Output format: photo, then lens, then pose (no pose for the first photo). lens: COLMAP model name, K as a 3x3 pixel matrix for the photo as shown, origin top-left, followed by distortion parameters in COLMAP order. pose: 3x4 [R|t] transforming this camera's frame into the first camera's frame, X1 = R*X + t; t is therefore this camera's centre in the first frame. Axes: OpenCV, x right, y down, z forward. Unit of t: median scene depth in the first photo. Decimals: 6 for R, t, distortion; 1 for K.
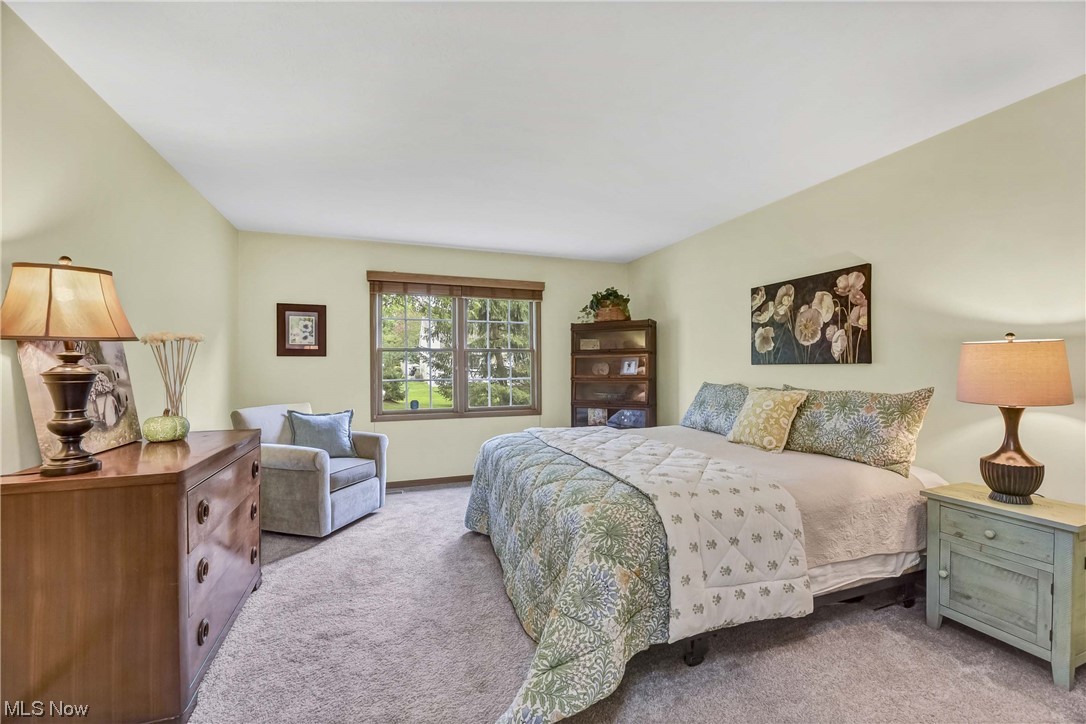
lens RADIAL K [[442.7, 0, 537.9], [0, 442.7, 369.7], [0, 0, 1]] dist [-0.000751, -0.001370]
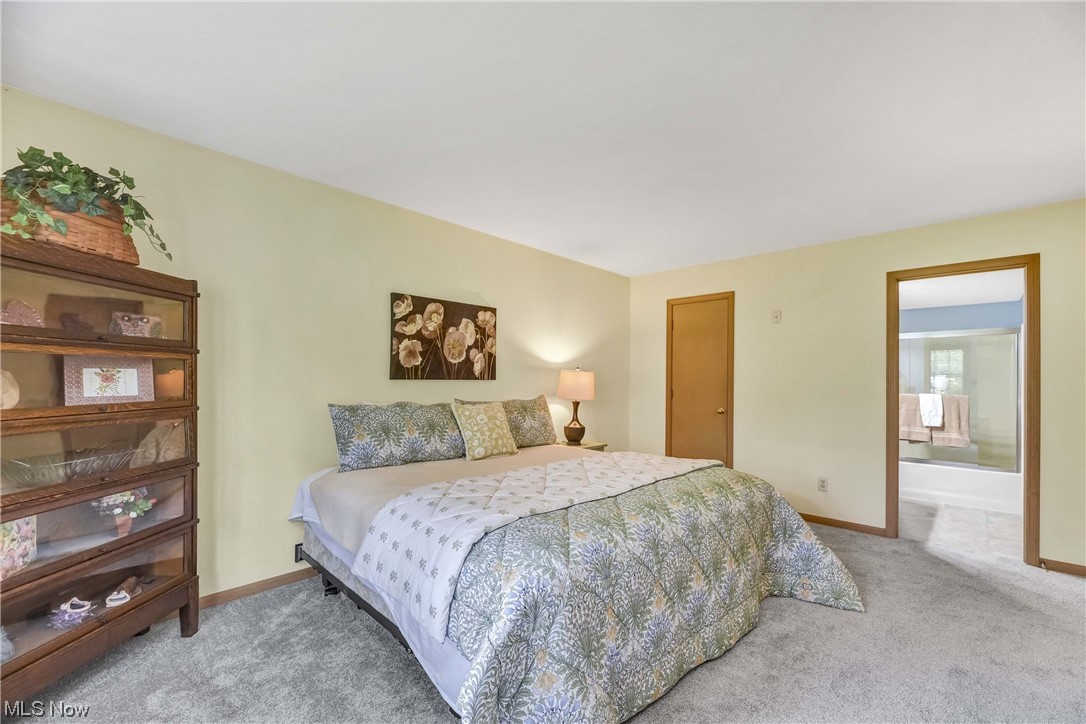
lens RADIAL K [[442.7, 0, 575.2], [0, 442.7, 378.0], [0, 0, 1]] dist [-0.000751, -0.001370]
pose [[-0.486146, 0.000352, 0.873877, -0.530965], [-0.002108, 0.999997, -0.001576, -0.016500], [-0.873875, -0.002608, -0.486144, 1.299053]]
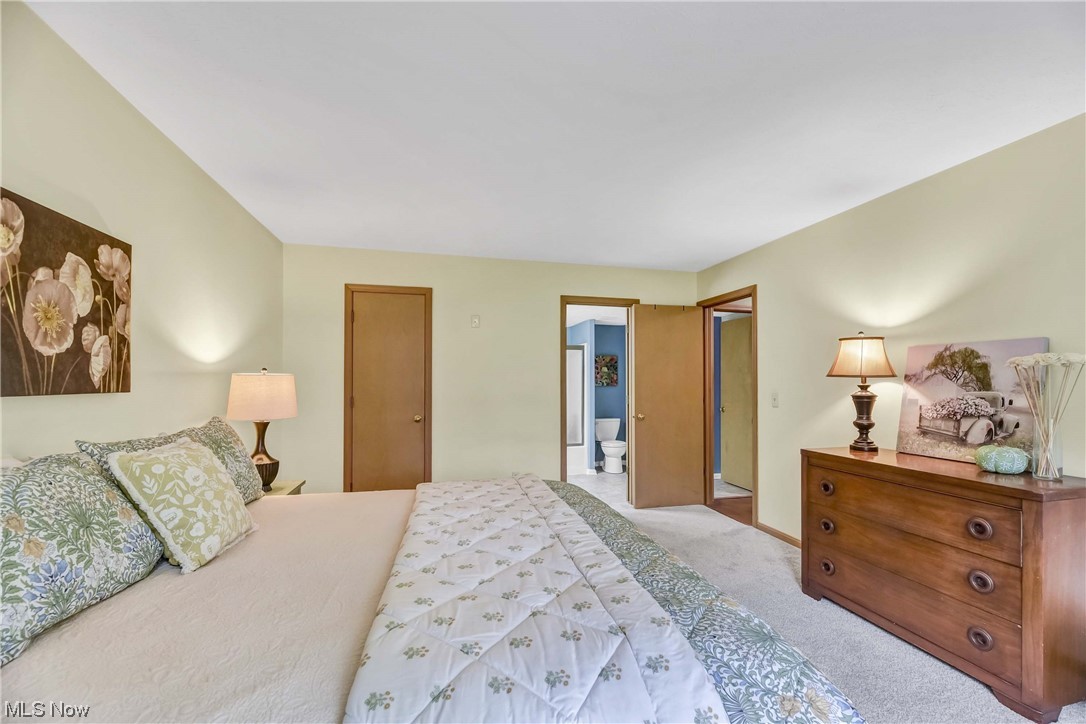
lens RADIAL K [[442.7, 0, 543.7], [0, 442.7, 377.8], [0, 0, 1]] dist [-0.000751, -0.001370]
pose [[-0.996099, 0.001169, 0.088238, 0.045218], [0.000985, 0.999997, -0.002129, -0.030183], [-0.088240, -0.002034, -0.996097, 1.442480]]
